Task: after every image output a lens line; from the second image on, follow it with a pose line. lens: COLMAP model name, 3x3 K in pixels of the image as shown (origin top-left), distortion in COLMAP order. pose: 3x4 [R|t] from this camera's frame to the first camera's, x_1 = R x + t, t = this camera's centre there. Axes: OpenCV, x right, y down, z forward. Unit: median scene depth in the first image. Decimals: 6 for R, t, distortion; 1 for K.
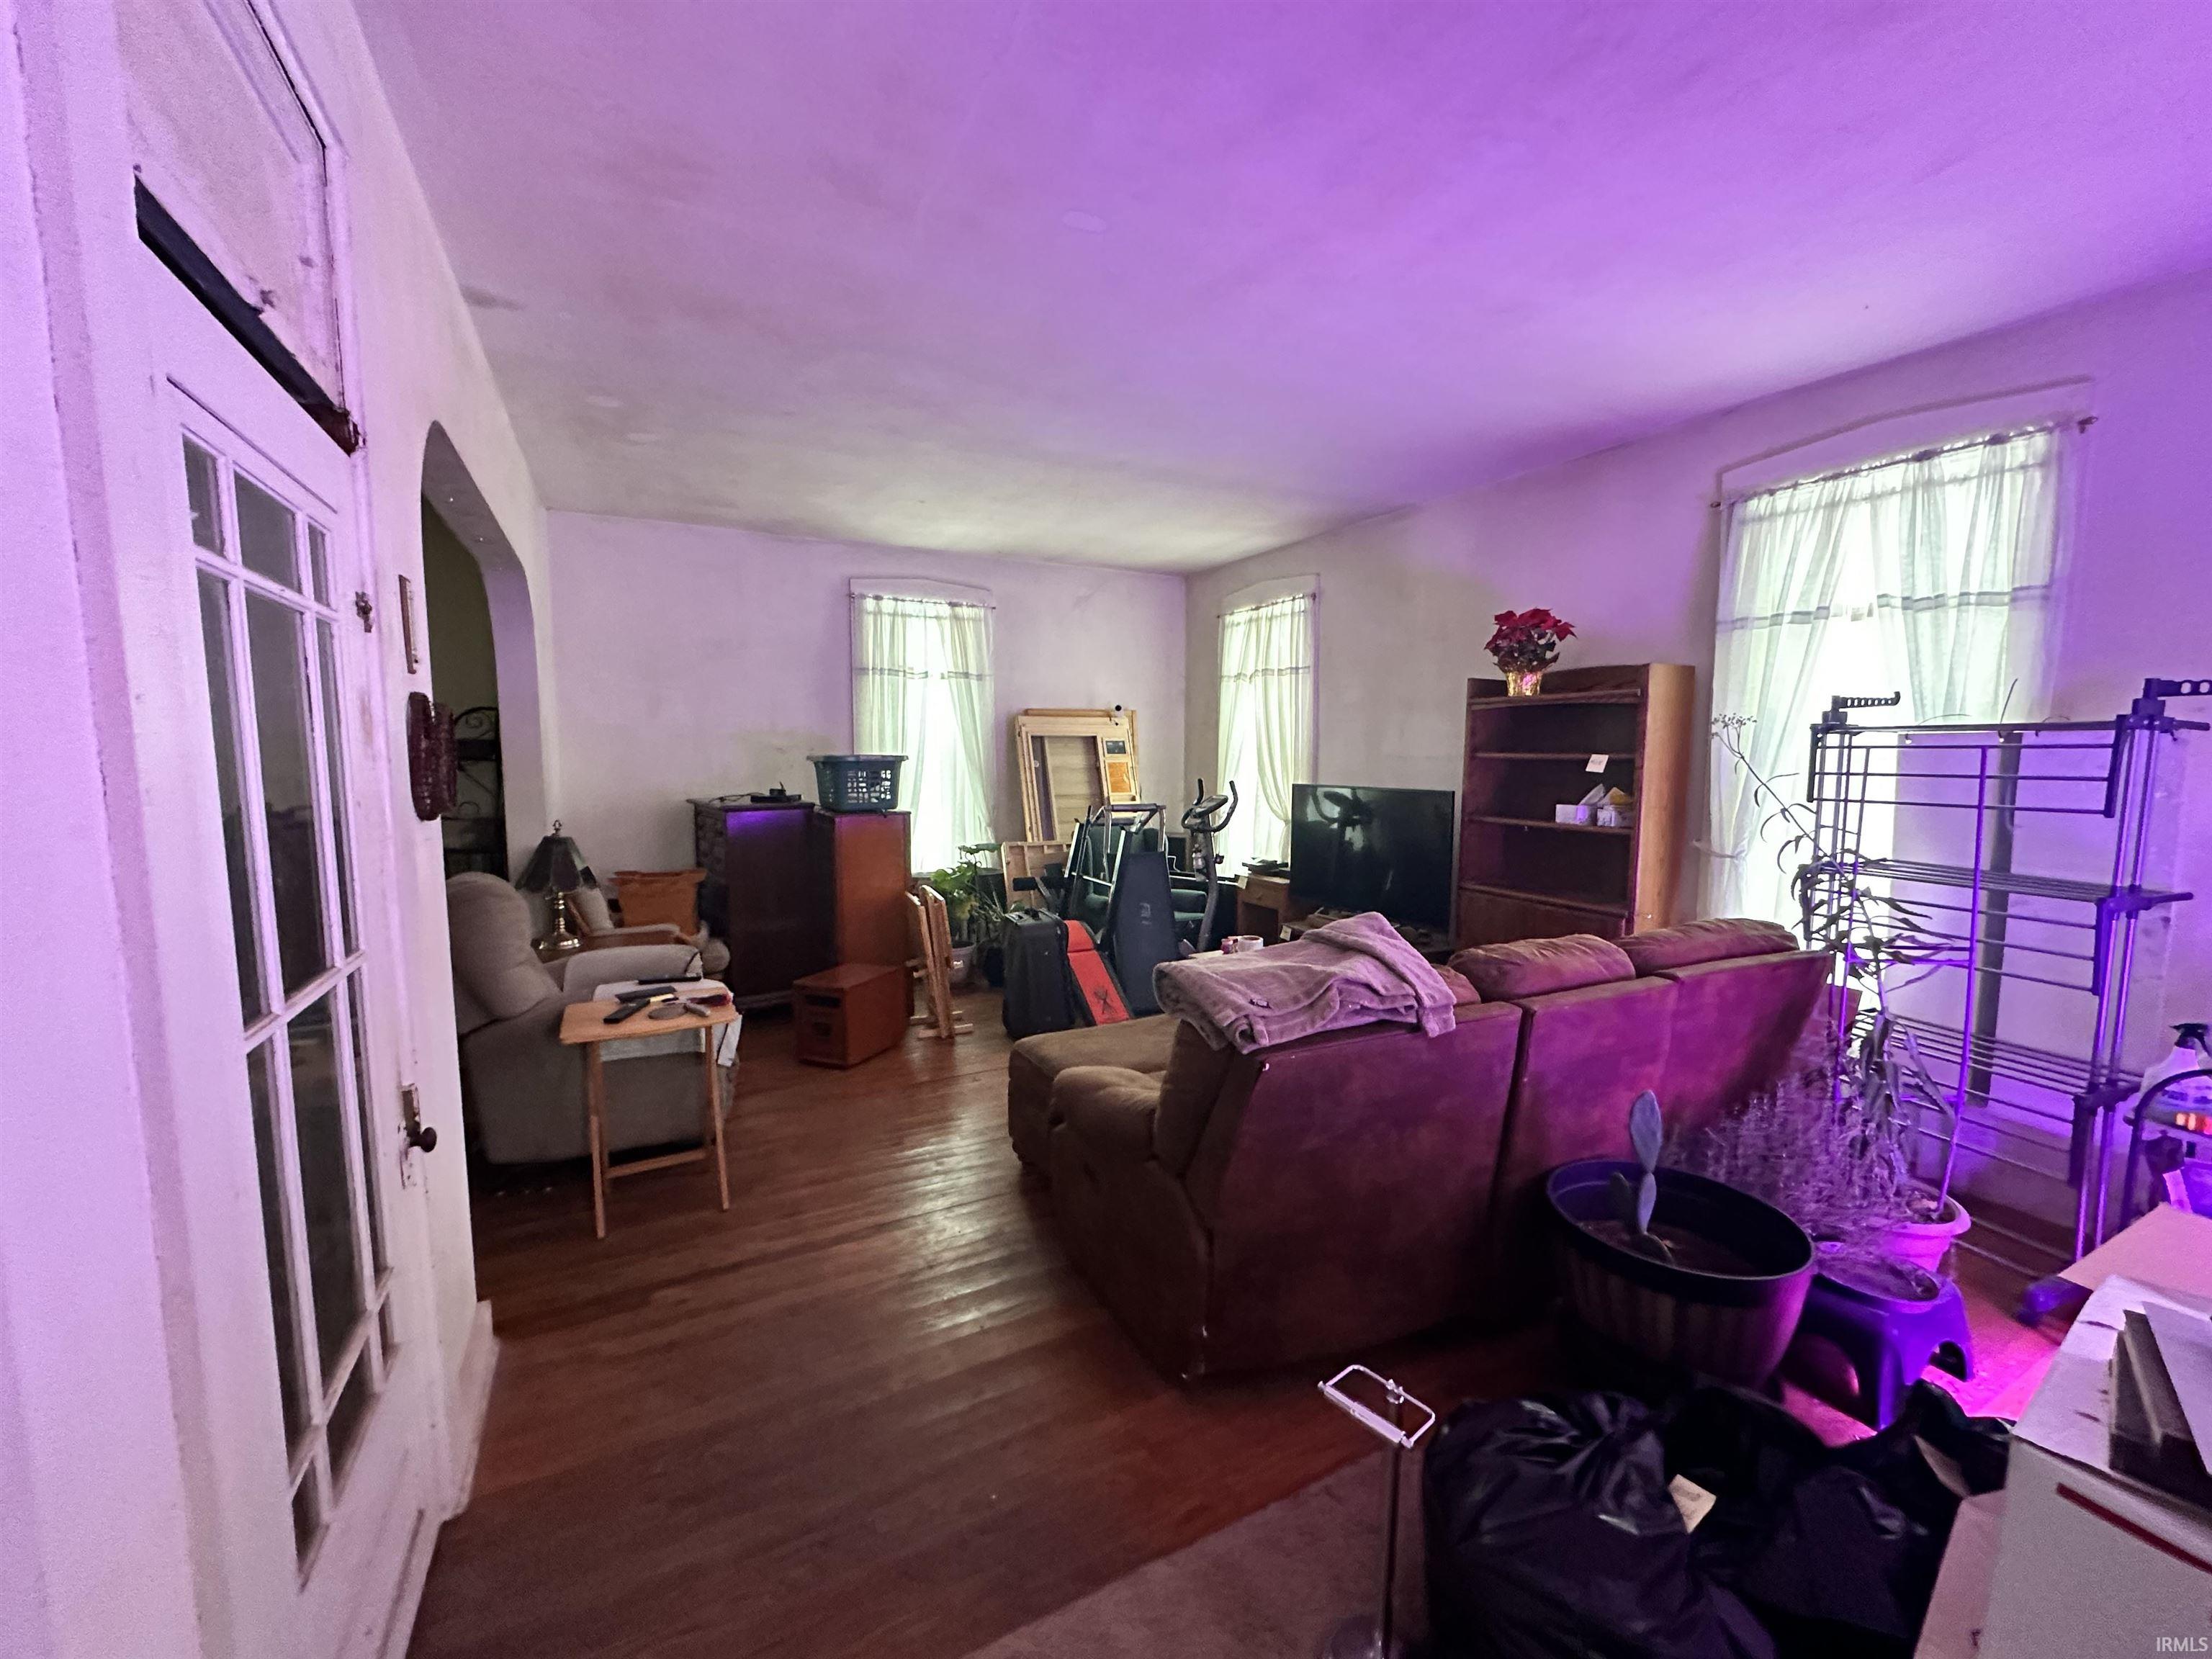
lens RADIAL K [[882.7, 0, 1107.1], [0, 882.7, 832.7], [0, 0, 1]] dist [-0.003935, 0.001340]
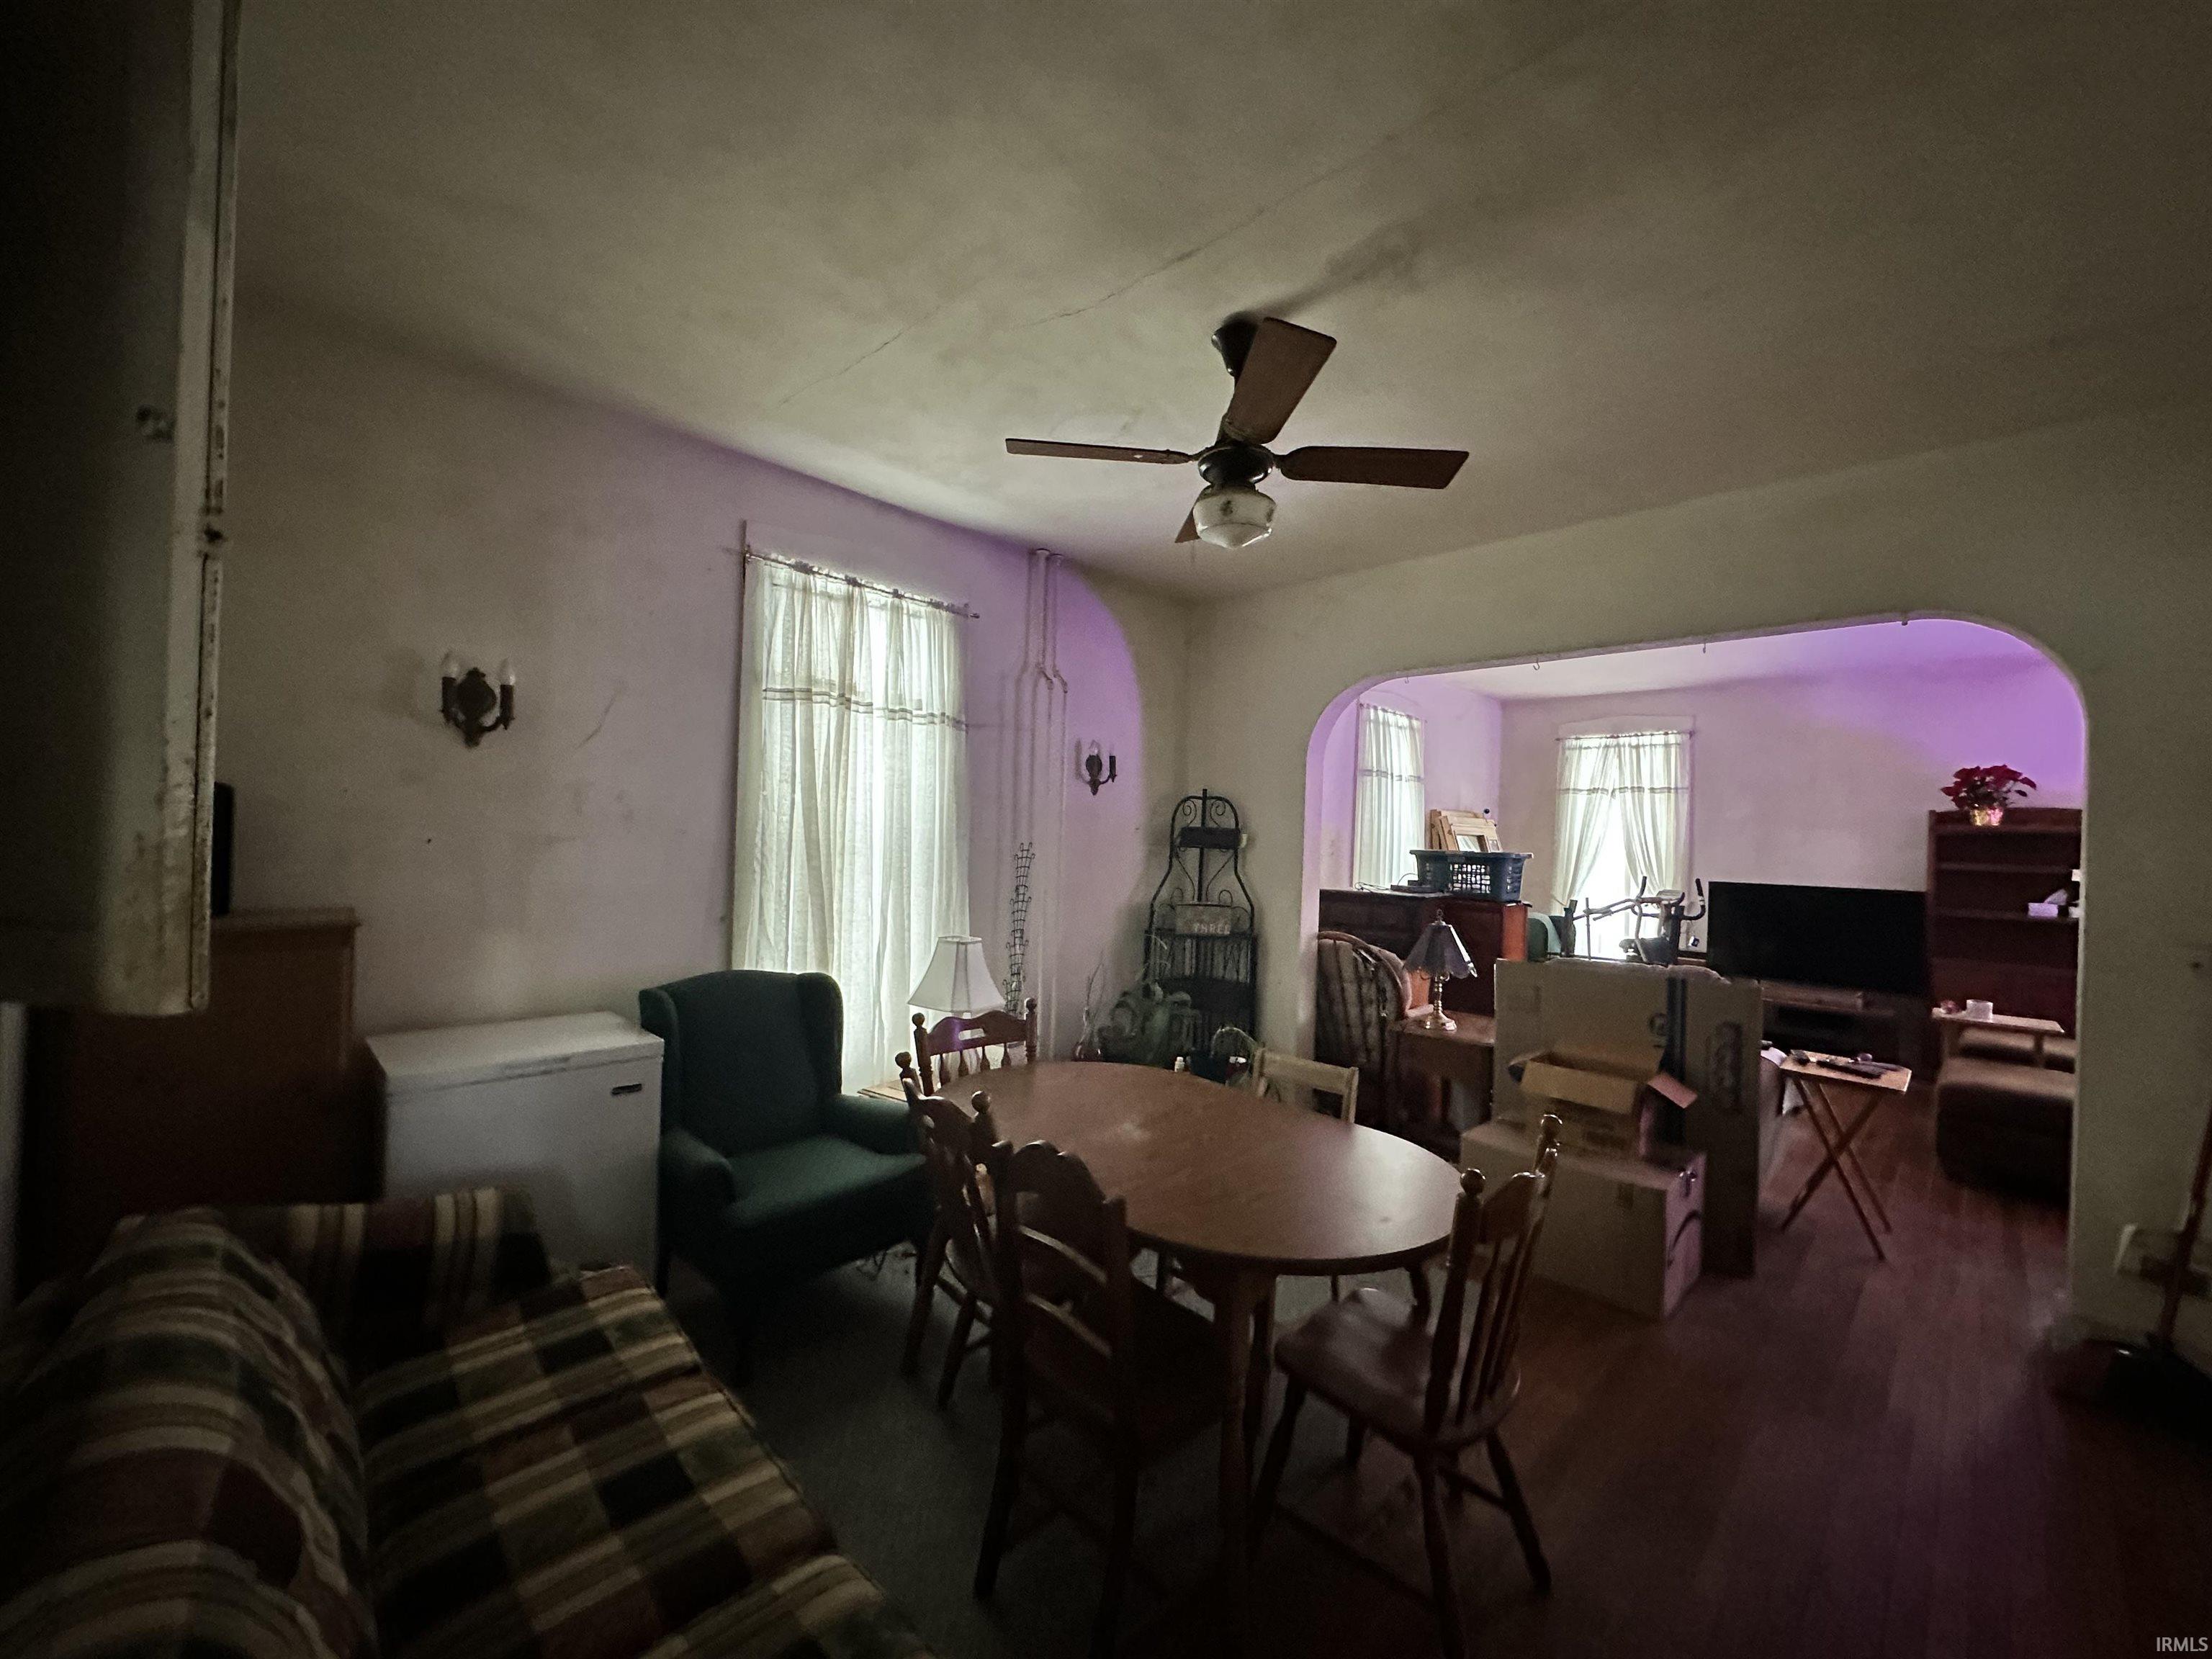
lens RADIAL K [[882.7, 0, 1104.6], [0, 882.7, 828.3], [0, 0, 1]] dist [-0.003935, 0.001340]
pose [[0.956473, 0.033156, 0.289930, -1.293151], [-0.004889, 0.995206, -0.097681, -0.005176], [-0.291779, 0.092012, 0.952050, 0.068651]]
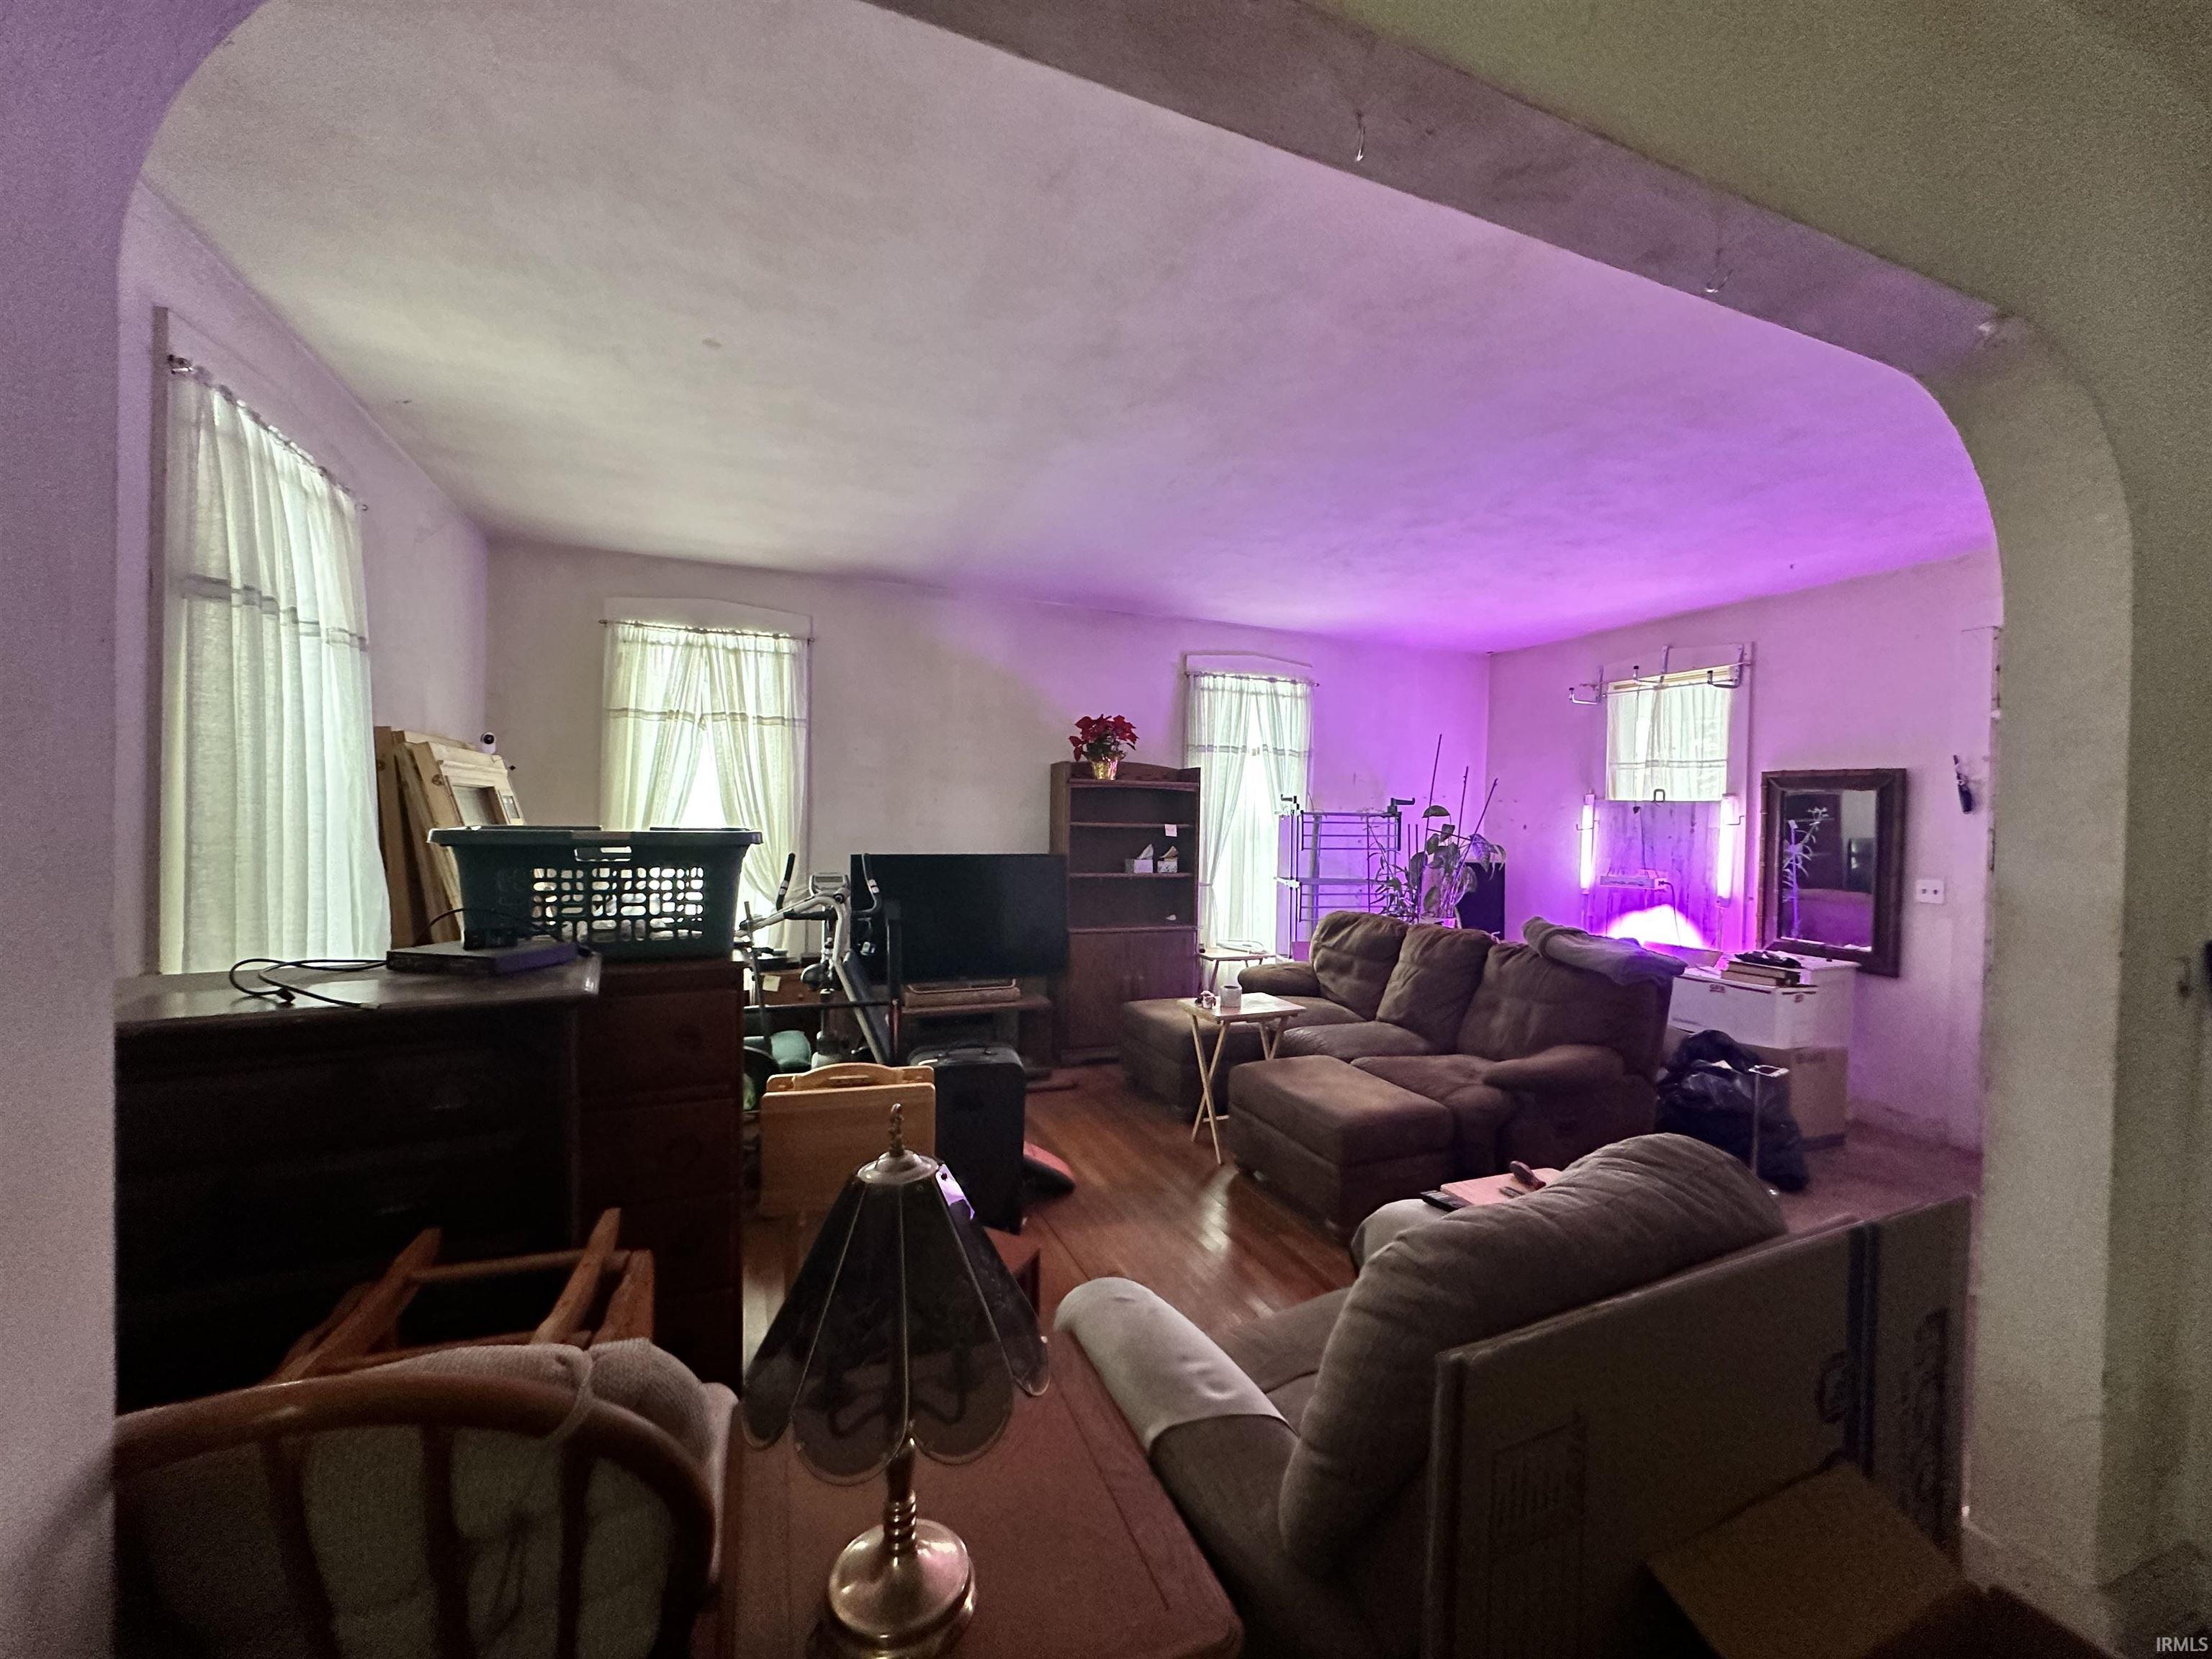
lens RADIAL K [[882.7, 0, 1103.7], [0, 882.7, 834.7], [0, 0, 1]] dist [-0.003935, 0.001340]
pose [[0.100125, -0.016573, 0.994837, -0.842031], [0.077635, 0.996943, 0.008794, -0.084656], [-0.991941, 0.076353, 0.101106, 0.875827]]
